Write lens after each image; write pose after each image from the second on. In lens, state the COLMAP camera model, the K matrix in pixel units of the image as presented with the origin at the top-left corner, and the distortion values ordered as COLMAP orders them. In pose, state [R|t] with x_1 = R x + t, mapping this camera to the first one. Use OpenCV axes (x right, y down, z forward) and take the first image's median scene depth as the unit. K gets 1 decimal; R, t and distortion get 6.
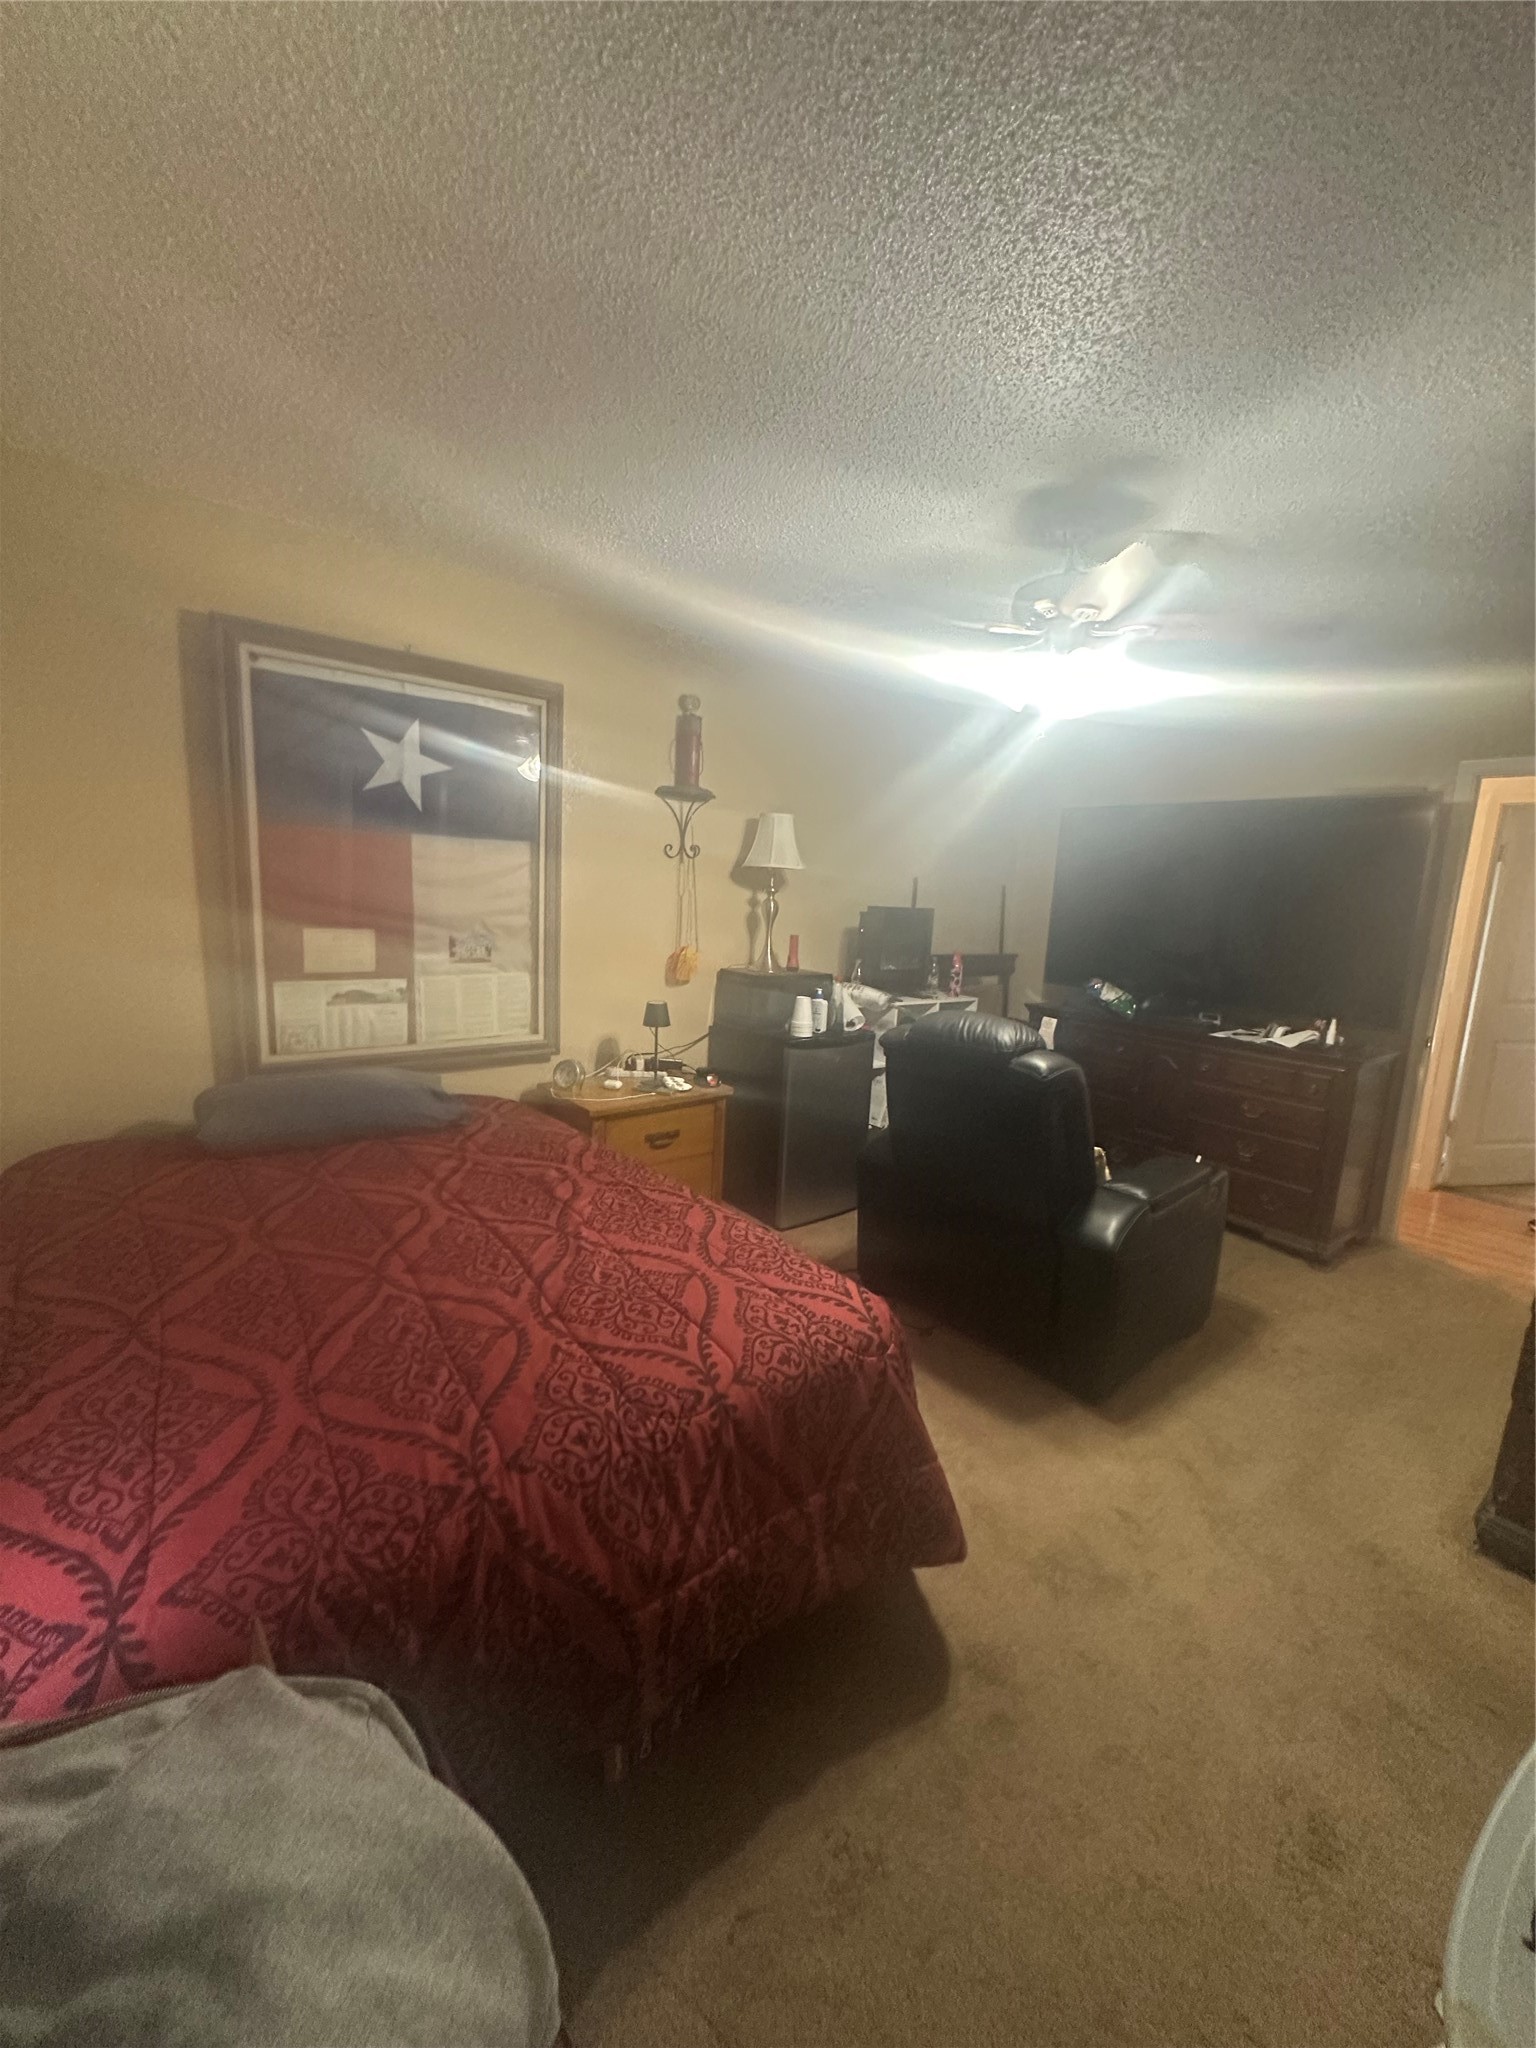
lens RADIAL K [[822.6, 0, 769.5], [0, 822.6, 1023.4], [0, 0, 1]] dist [-0.000481, 0.000029]
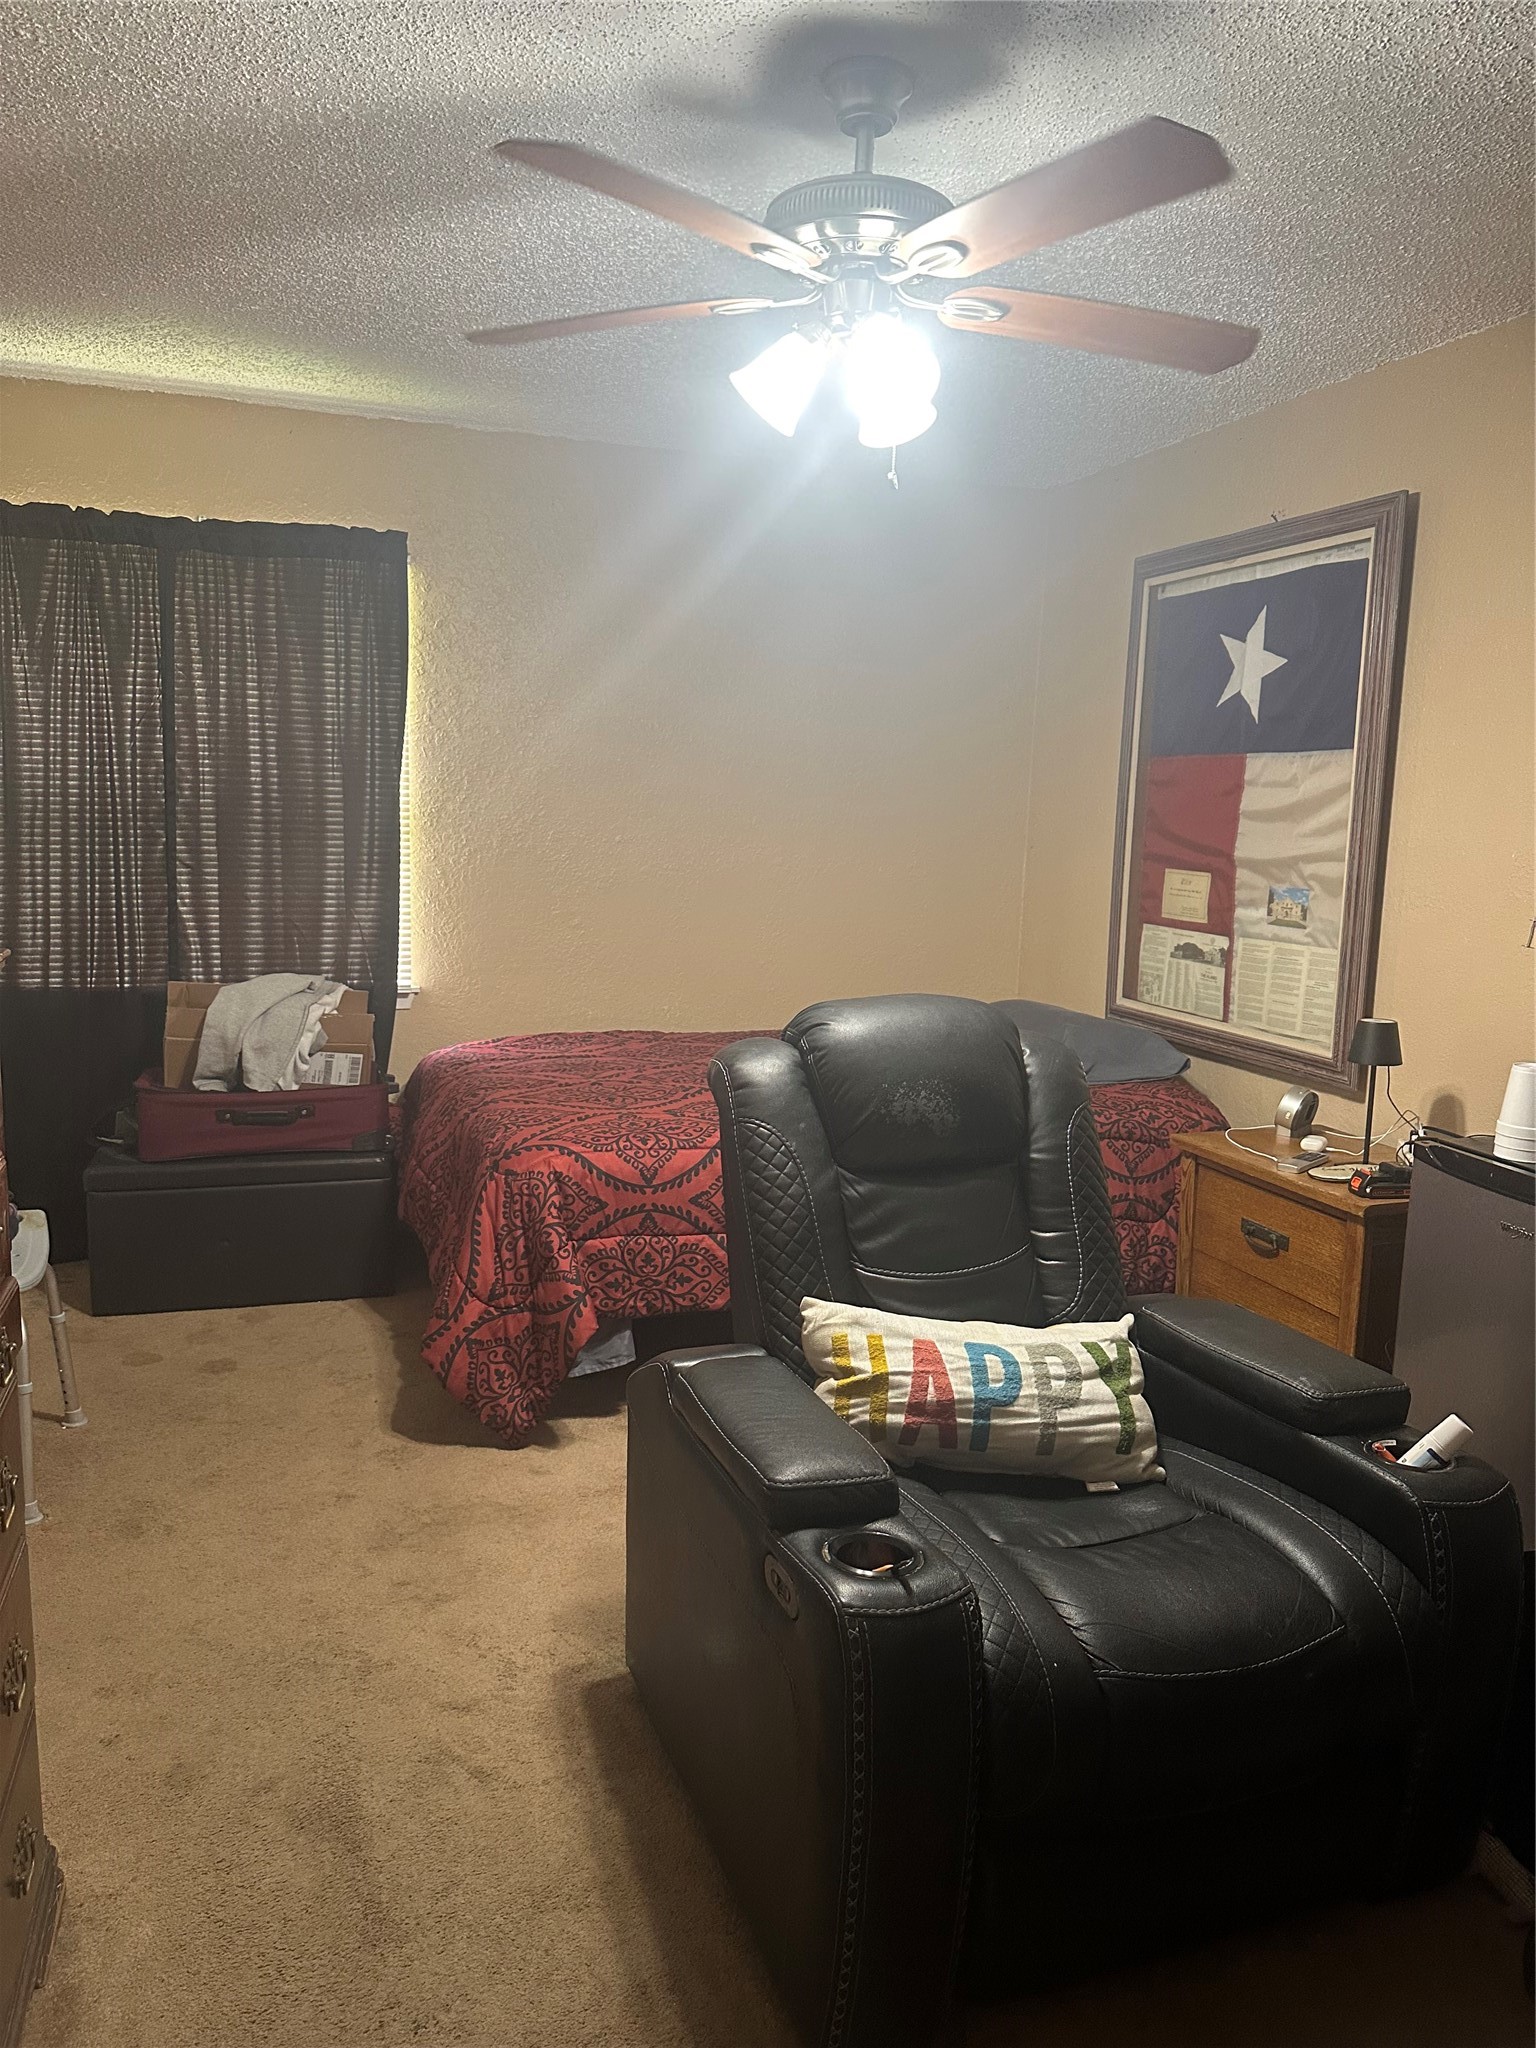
lens RADIAL K [[1434.3, 0, 768.6], [0, 1434.3, 1023.2], [0, 0, 1]] dist [0.001195, 0.000220]
pose [[-0.344237, 0.092183, -0.934346, 1.002750], [-0.188640, 0.968084, 0.165011, -0.118585], [0.919737, 0.233059, -0.315861, 1.043204]]
